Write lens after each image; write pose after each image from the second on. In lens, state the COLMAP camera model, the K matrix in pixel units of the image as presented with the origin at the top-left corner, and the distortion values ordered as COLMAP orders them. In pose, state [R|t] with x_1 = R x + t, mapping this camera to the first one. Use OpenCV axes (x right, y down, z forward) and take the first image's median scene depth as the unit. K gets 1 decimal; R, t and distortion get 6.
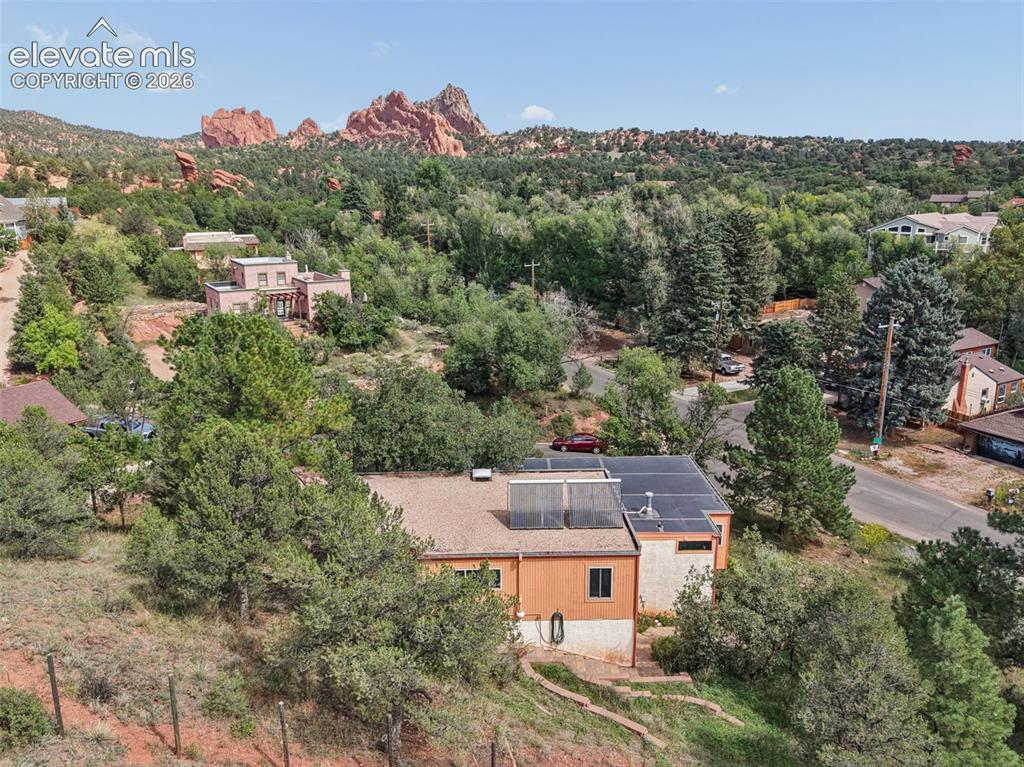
lens RADIAL K [[820.6, 0, 512.2], [0, 820.6, 382.8], [0, 0, 1]] dist [-0.013269, -0.006653]
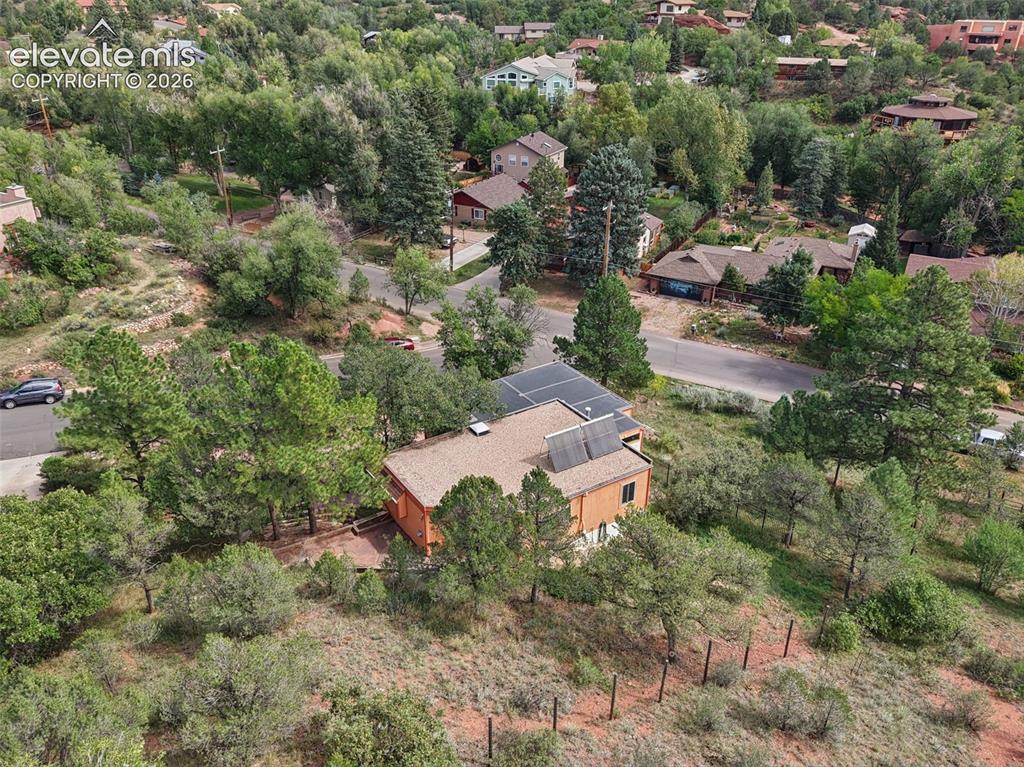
lens RADIAL K [[820.6, 0, 511.6], [0, 820.6, 383.5], [0, 0, 1]] dist [-0.013269, -0.006653]
pose [[0.834589, -0.230569, 0.500299, -0.273810], [0.106120, 0.958475, 0.264697, -0.123381], [-0.540554, -0.167821, 0.824401, 0.000145]]
